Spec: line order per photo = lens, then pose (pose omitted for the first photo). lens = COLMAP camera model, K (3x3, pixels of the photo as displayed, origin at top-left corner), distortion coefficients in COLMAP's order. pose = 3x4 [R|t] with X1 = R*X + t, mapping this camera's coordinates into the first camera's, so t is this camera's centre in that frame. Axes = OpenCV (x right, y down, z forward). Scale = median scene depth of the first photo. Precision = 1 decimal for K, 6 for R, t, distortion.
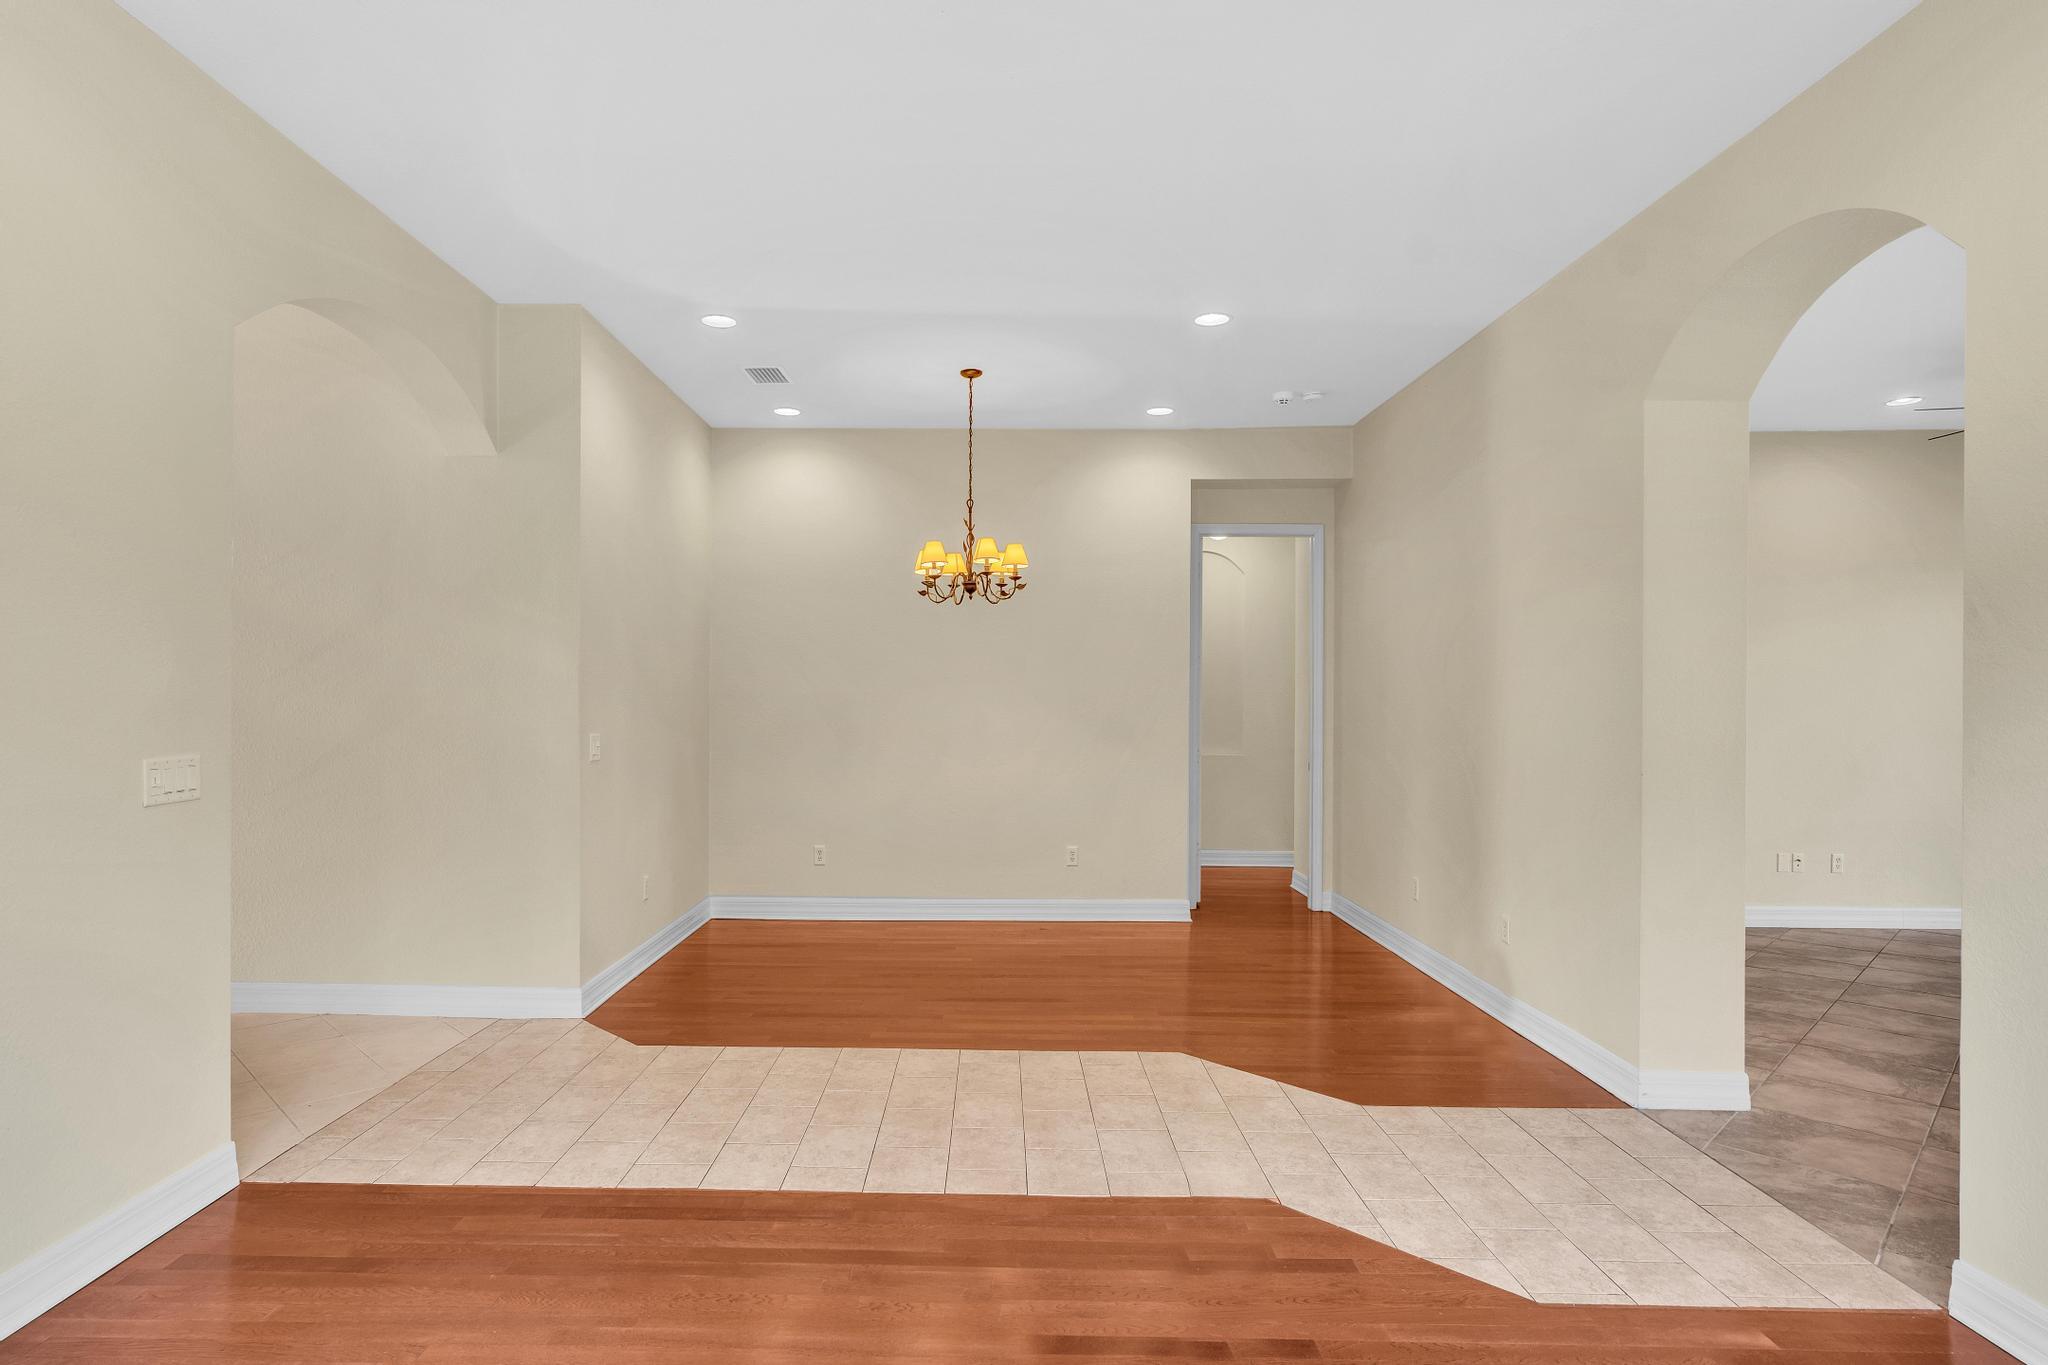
lens RADIAL K [[1126.2, 0, 971.3], [0, 1126.2, 688.5], [0, 0, 1]] dist [-0.001056, 0.000080]
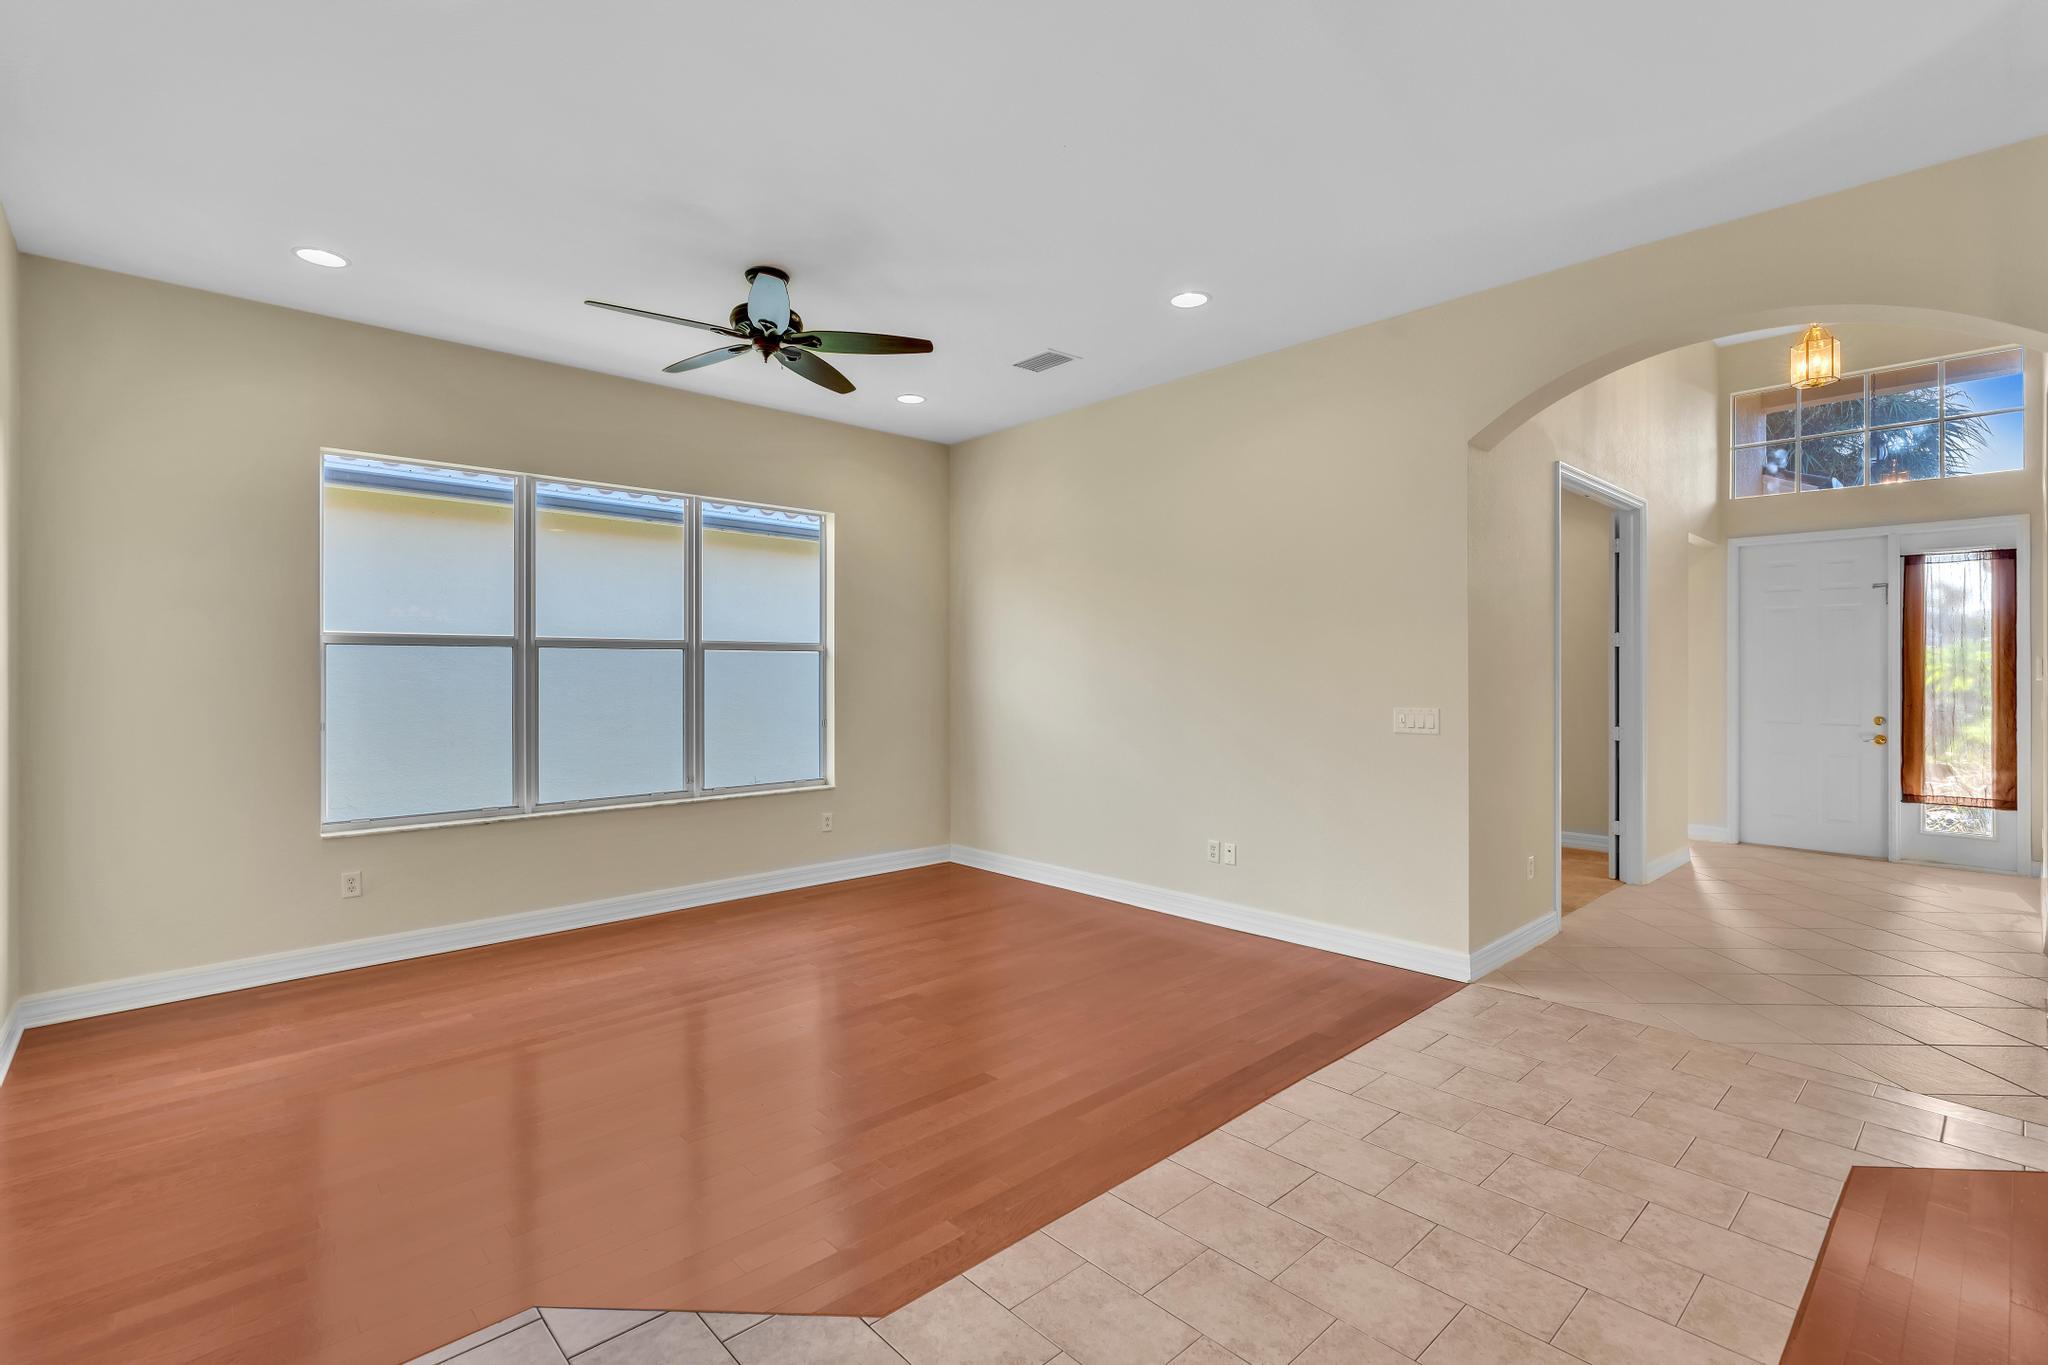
lens RADIAL K [[929.8, 0, 1025.3], [0, 929.8, 671.4], [0, 0, 1]] dist [-0.000819, 0.000312]
pose [[-0.719628, -0.003577, -0.694350, 0.526256], [-0.002285, 0.999994, -0.002783, 0.036440], [0.694356, -0.000416, -0.719632, 1.289330]]
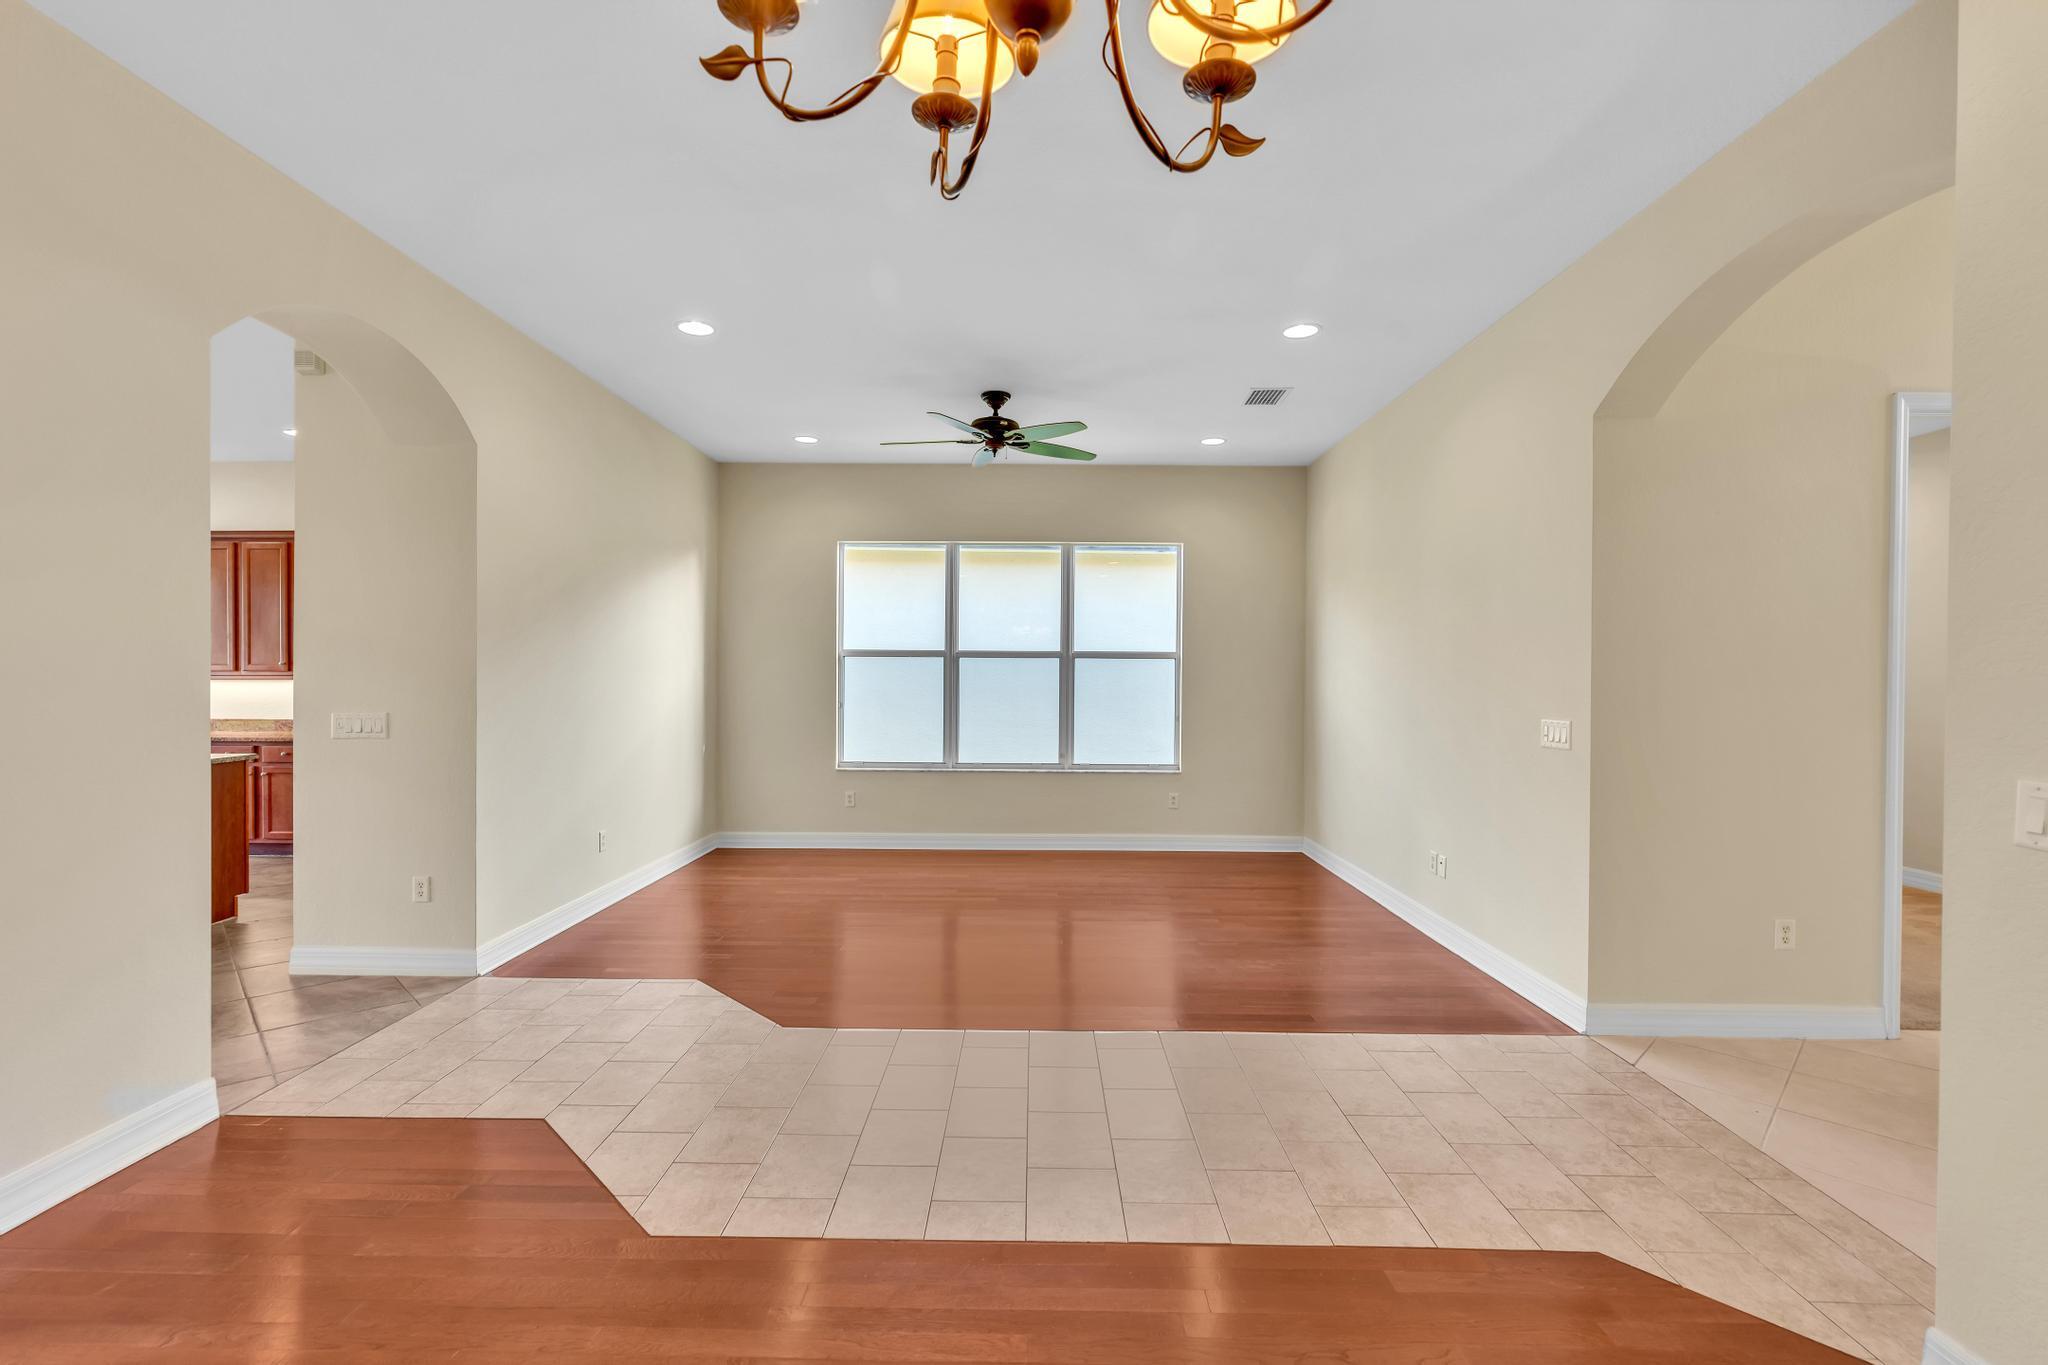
lens RADIAL K [[910.1, 0, 1020.5], [0, 910.1, 680.9], [0, 0, 1]] dist [0.000341, 0.000363]
pose [[-0.999871, -0.012367, -0.010266, 0.001459], [-0.012433, 0.999902, 0.006380, 0.036102], [0.010186, 0.006507, -0.999927, 1.777168]]
